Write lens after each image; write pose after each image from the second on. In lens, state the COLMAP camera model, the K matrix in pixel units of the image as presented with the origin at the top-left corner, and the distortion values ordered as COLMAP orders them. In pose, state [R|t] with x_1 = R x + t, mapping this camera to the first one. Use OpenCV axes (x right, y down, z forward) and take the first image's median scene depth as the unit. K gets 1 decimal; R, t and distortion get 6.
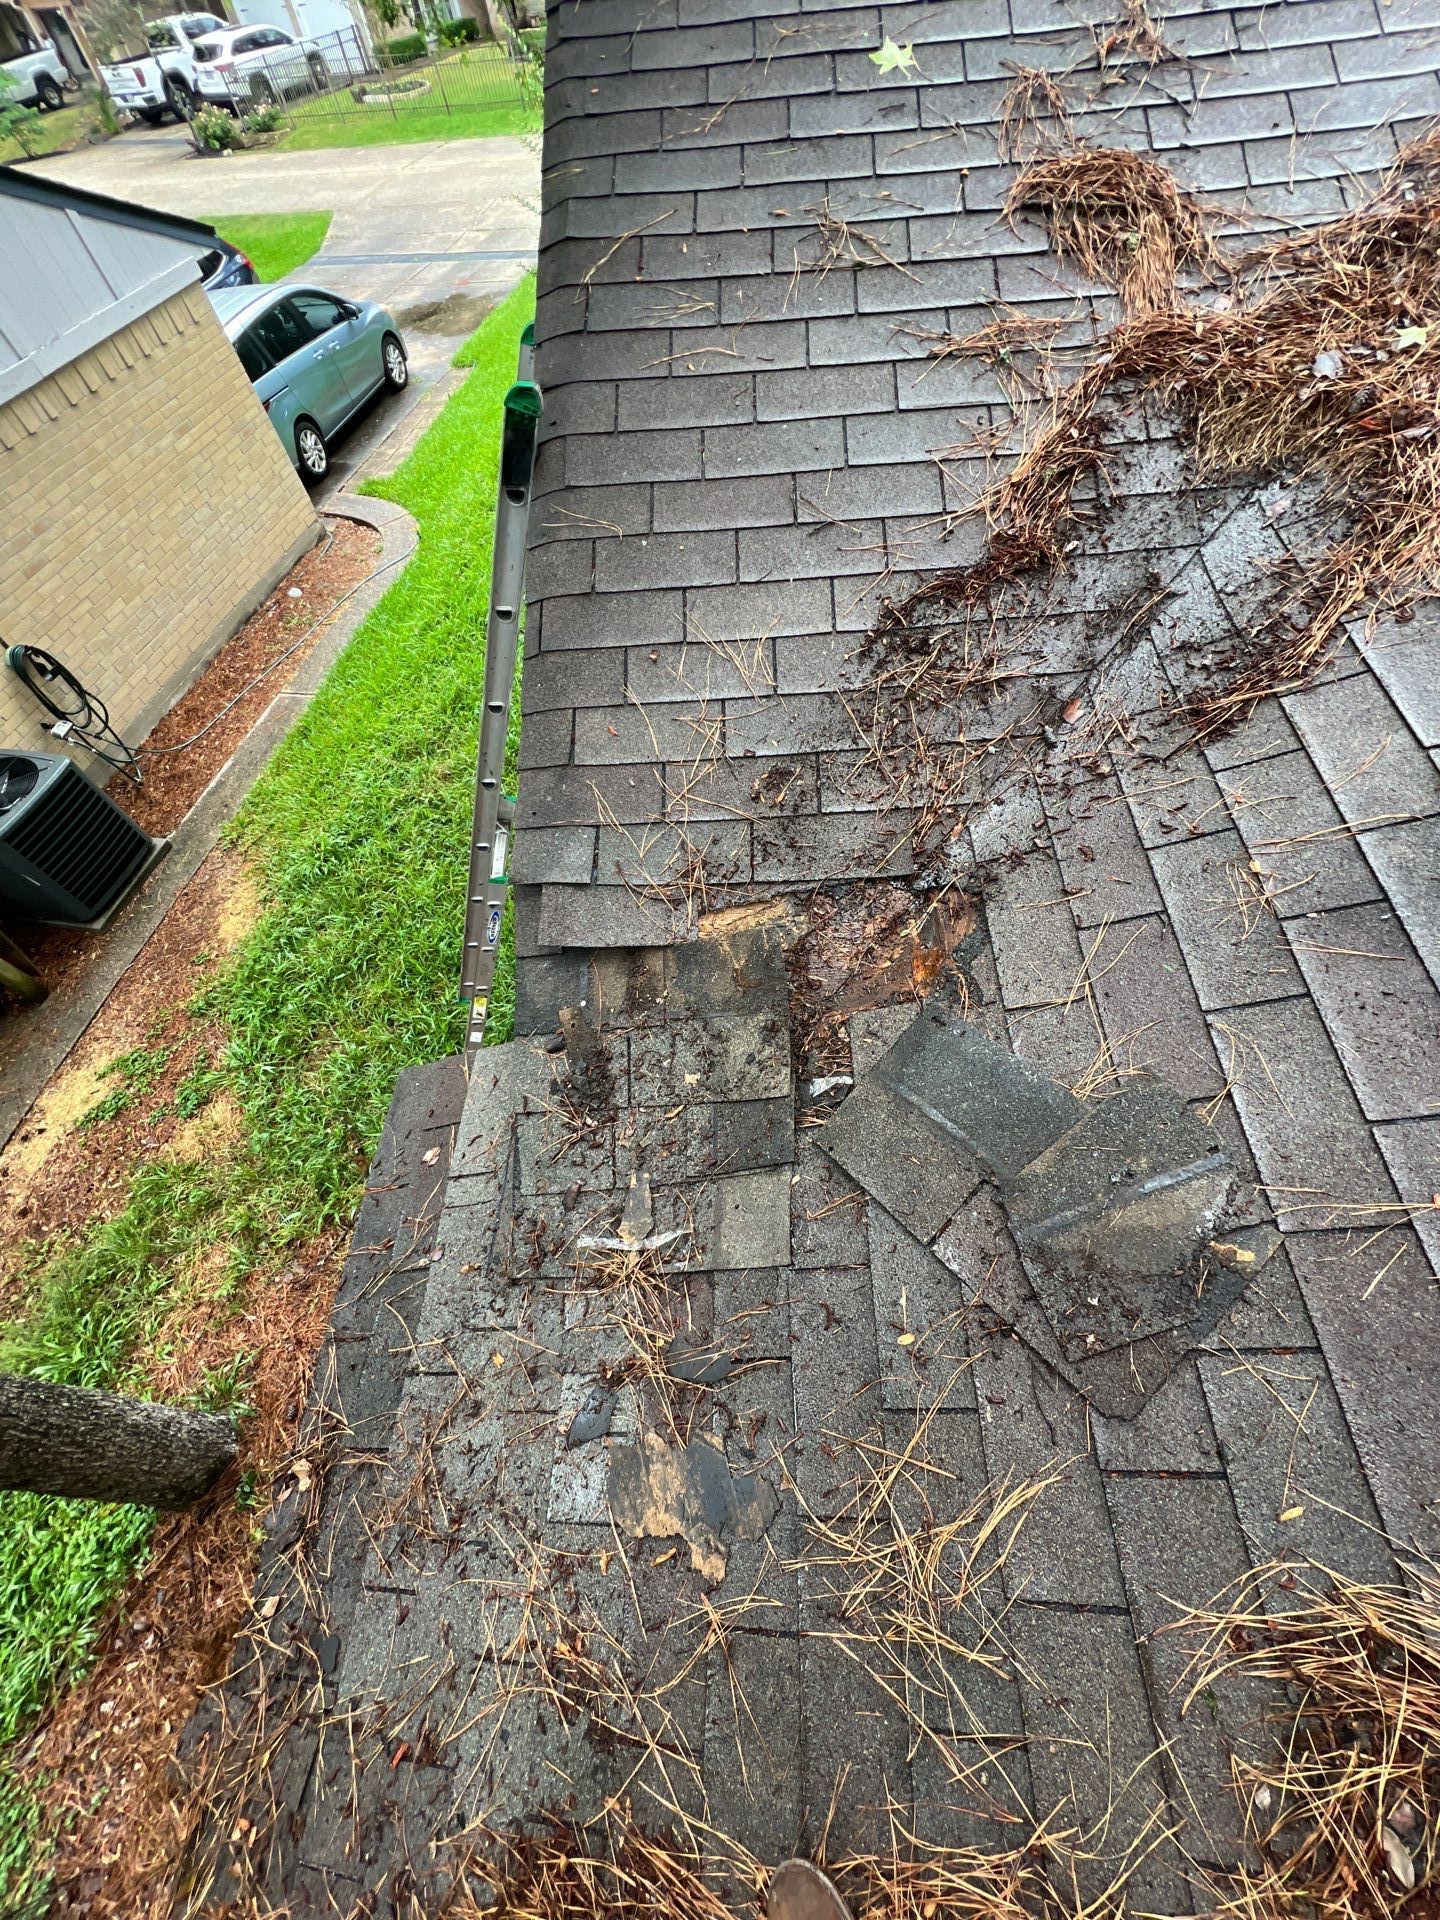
lens RADIAL K [[766.9, 0, 721.1], [0, 766.9, 958.5], [0, 0, 1]] dist [-0.002412, 0.000144]
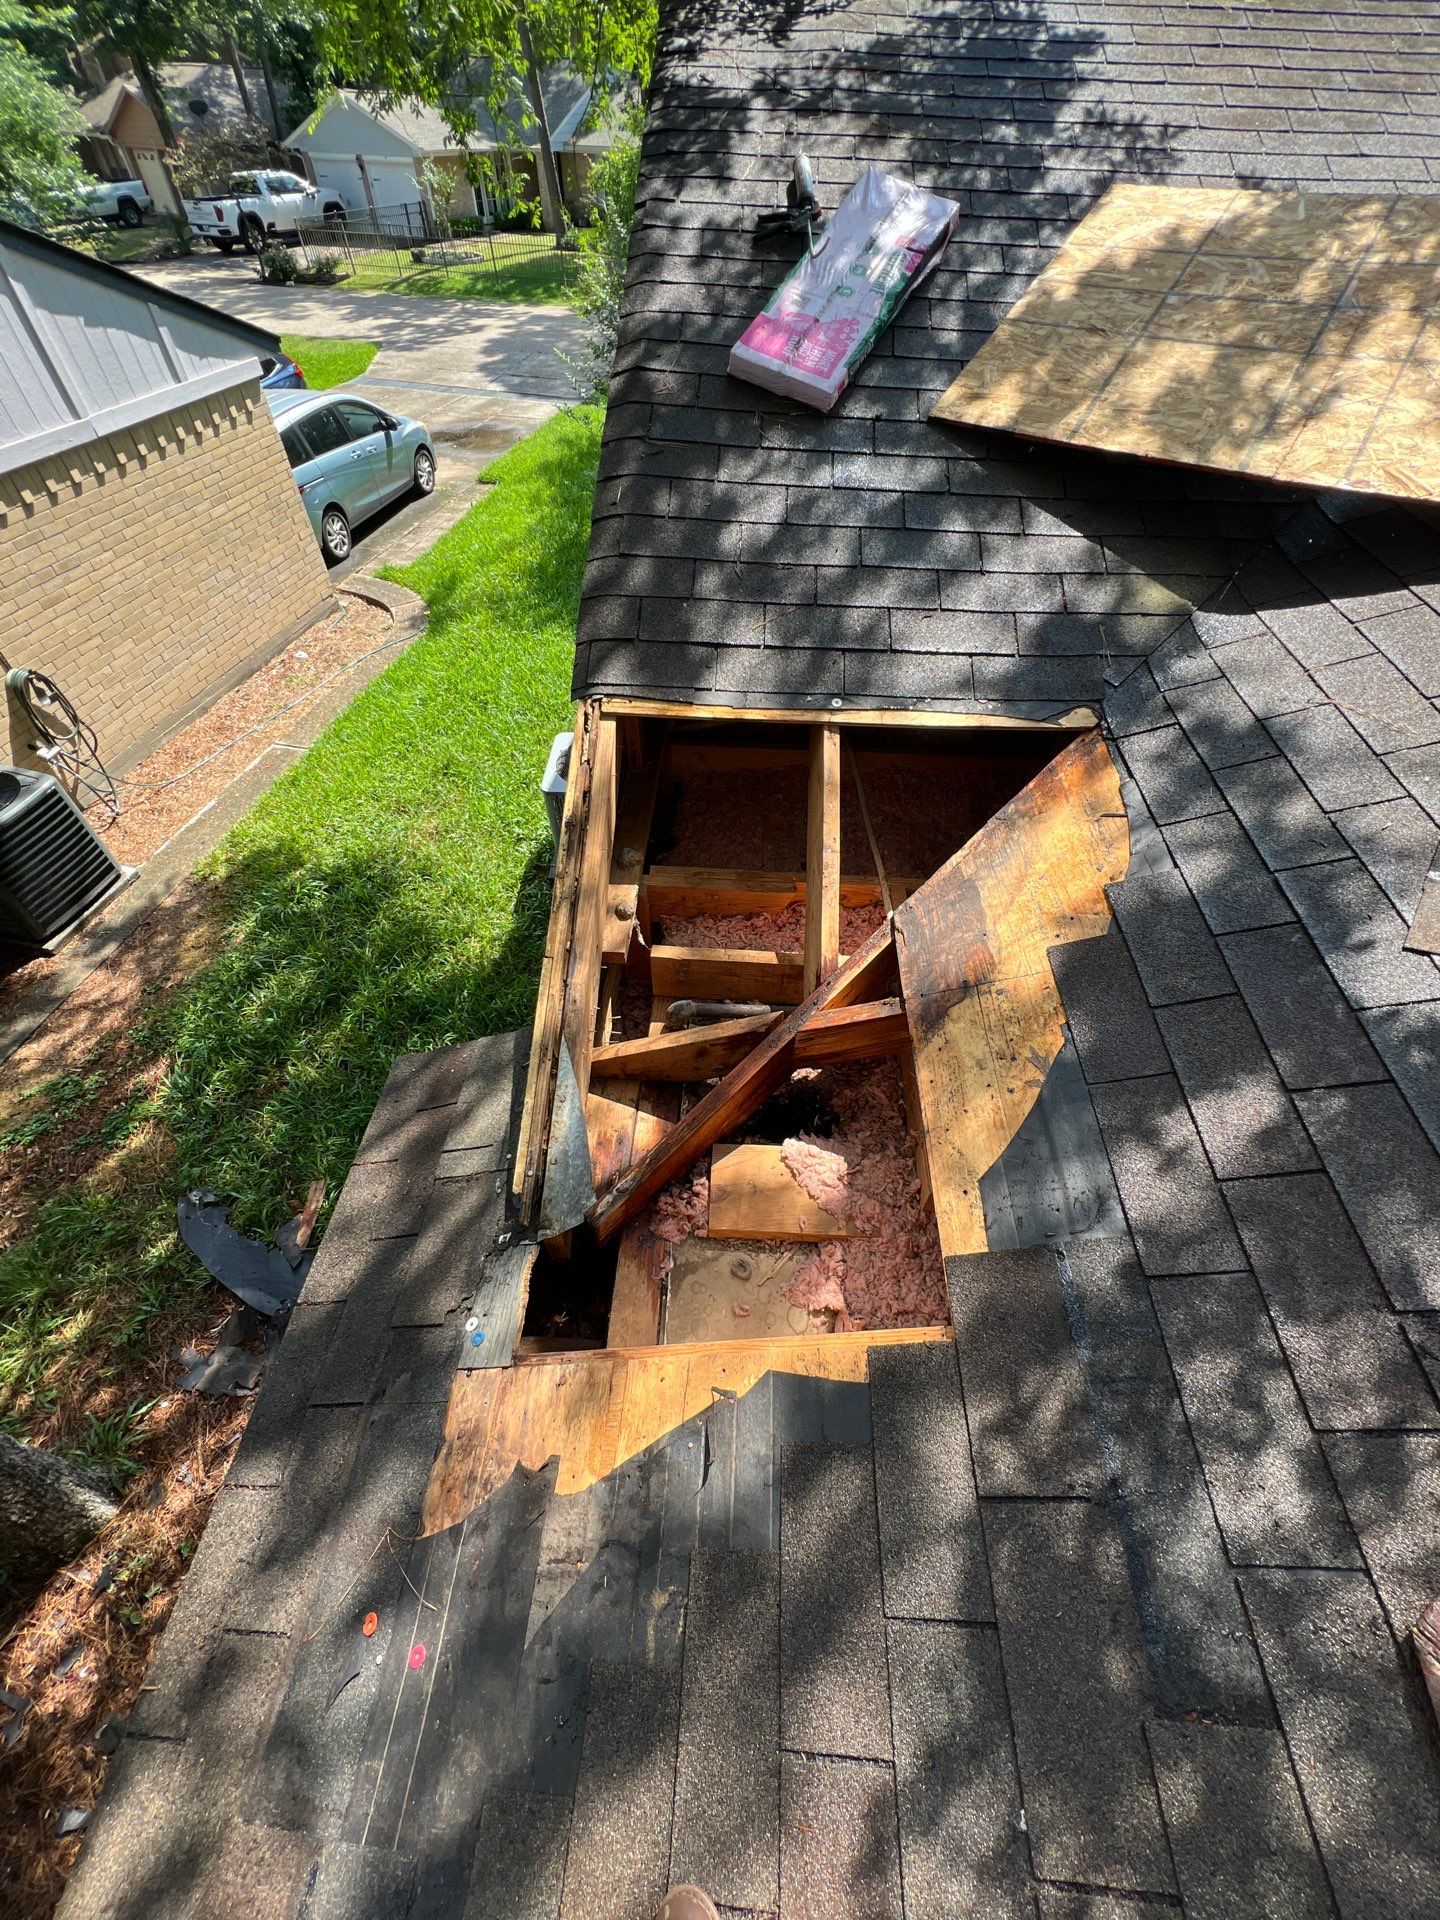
lens RADIAL K [[766.9, 0, 720.5], [0, 766.9, 958.5], [0, 0, 1]] dist [-0.002412, 0.000144]
pose [[0.994347, 0.089709, 0.056800, -0.070729], [-0.081206, 0.987167, -0.137505, 0.152238], [-0.068407, 0.132115, 0.988871, -0.086138]]
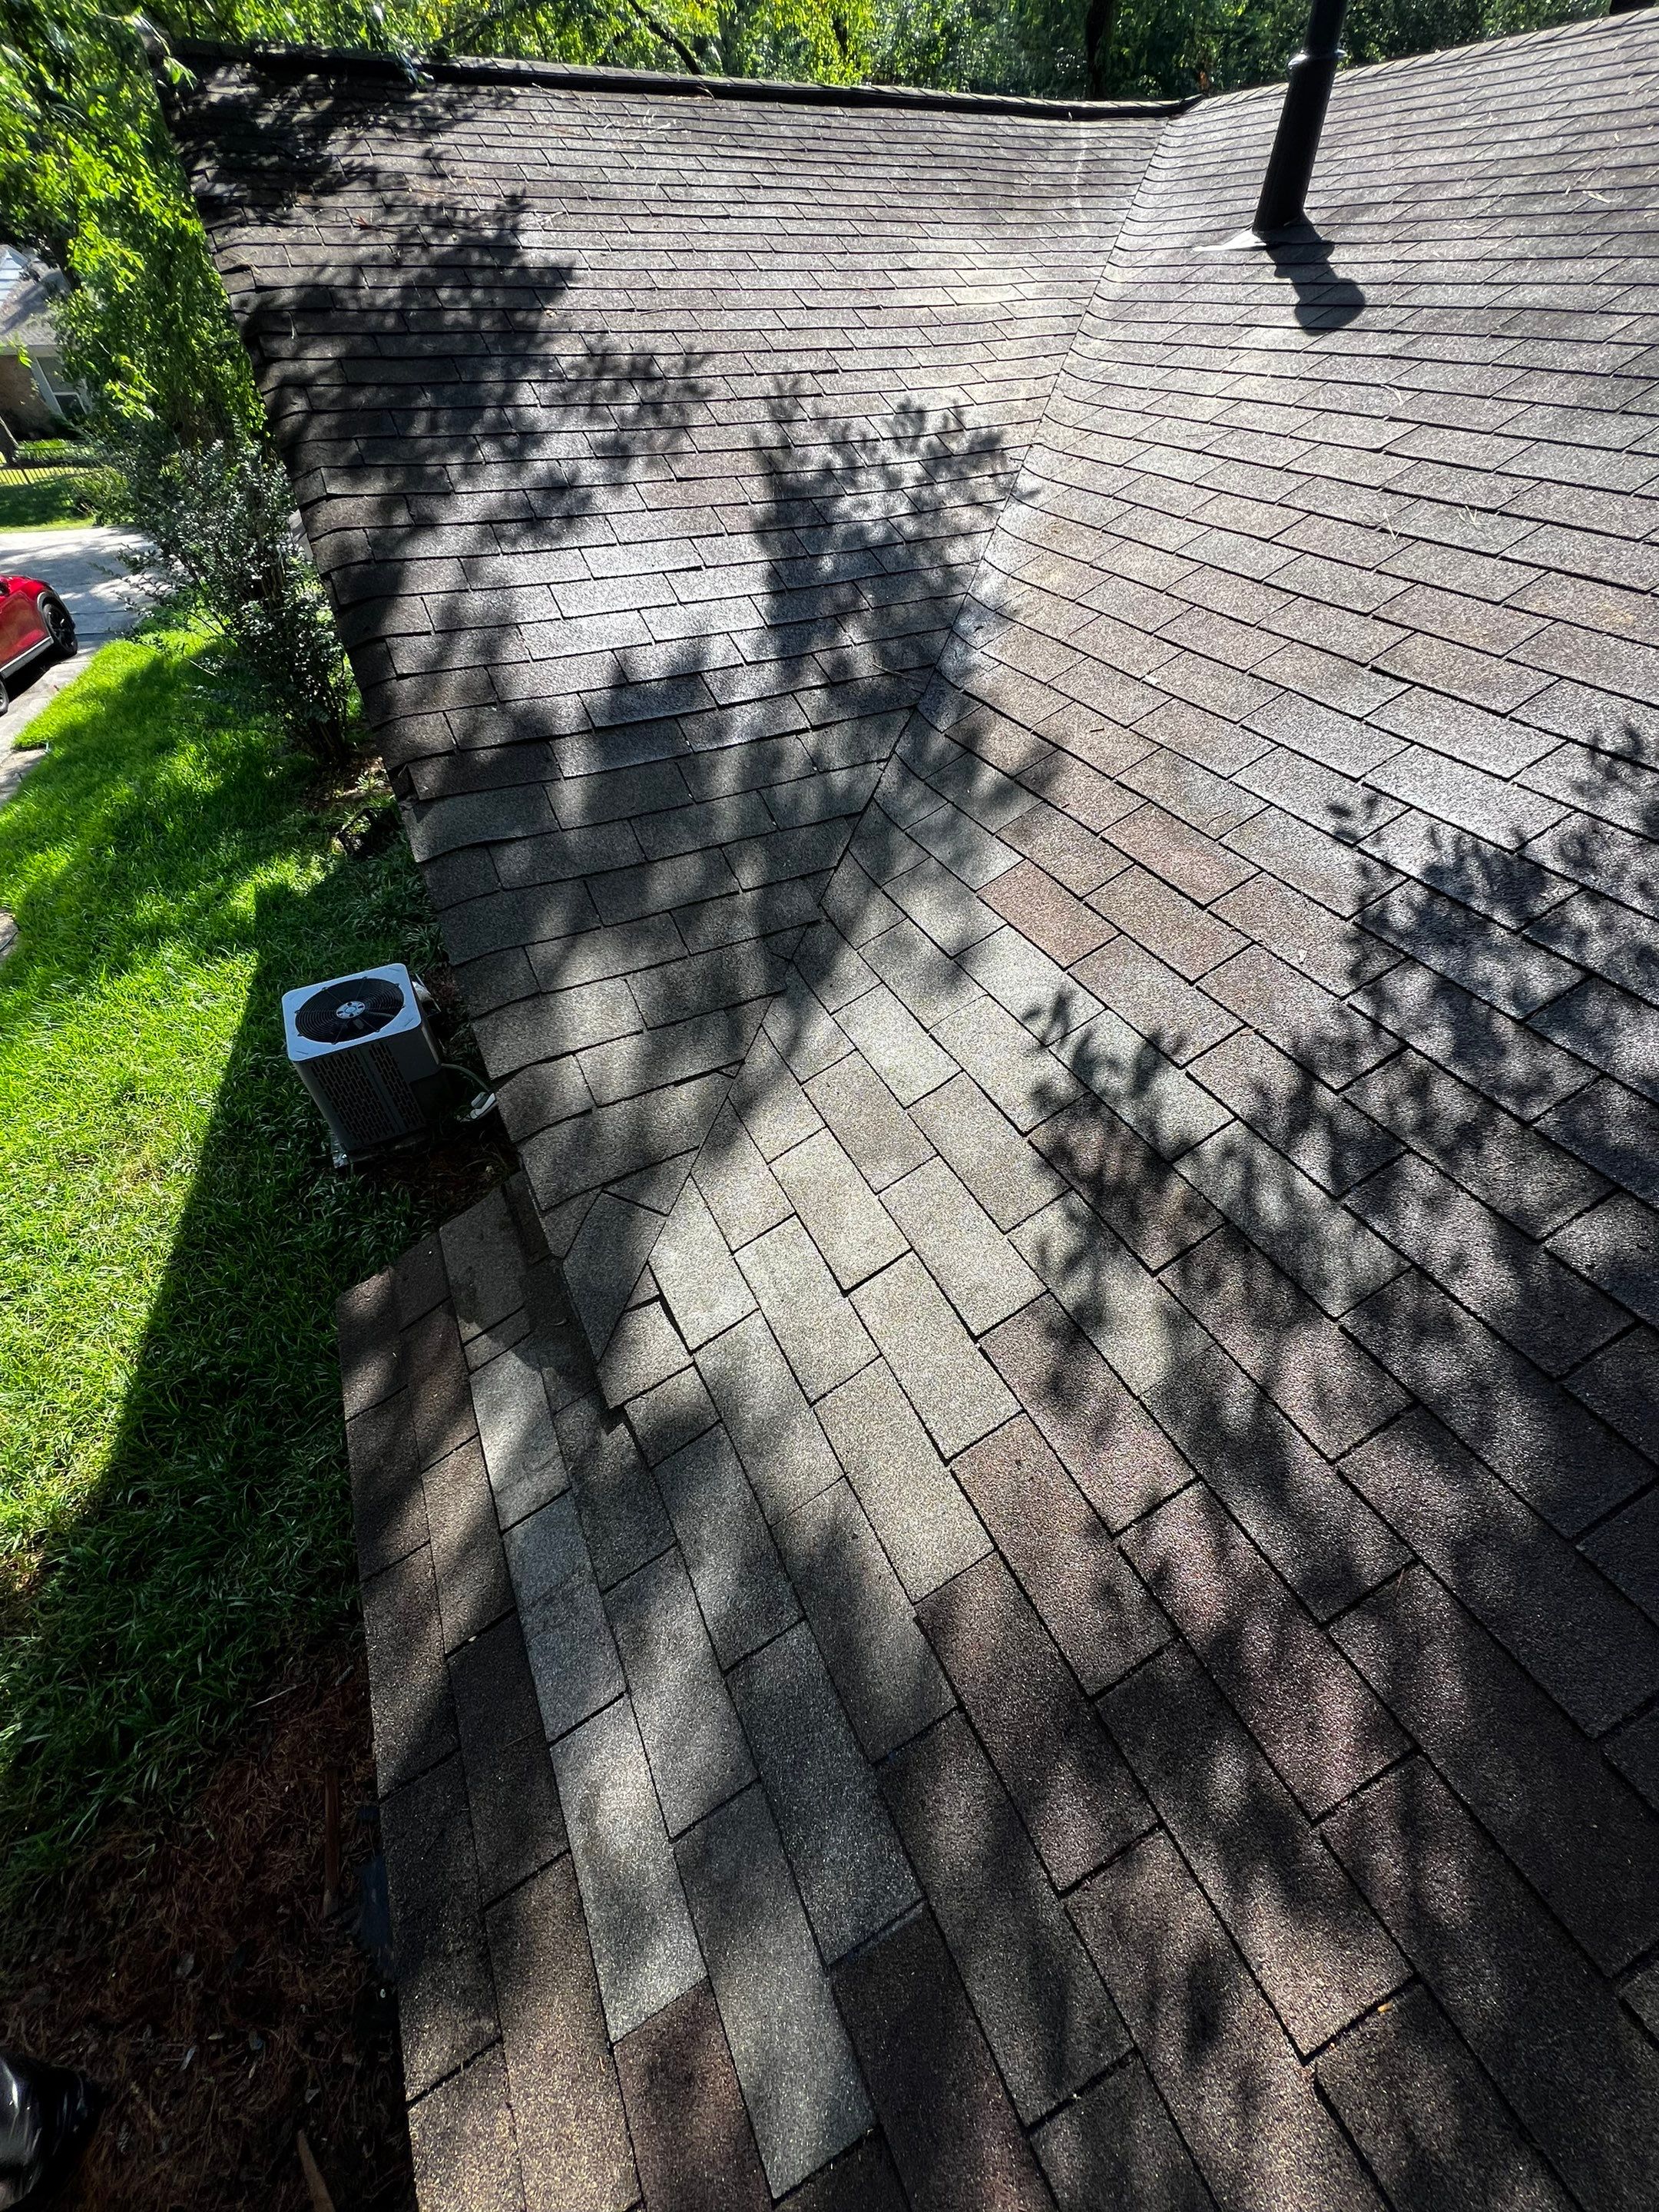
lens RADIAL K [[883.6, 0, 830.2], [0, 883.6, 1106.3], [0, 0, 1]] dist [-0.002412, 0.000144]
pose [[0.886479, -0.252030, 0.388118, -0.331053], [0.340841, 0.922882, -0.179208, 0.385703], [-0.313021, 0.291151, 0.904018, -0.116296]]
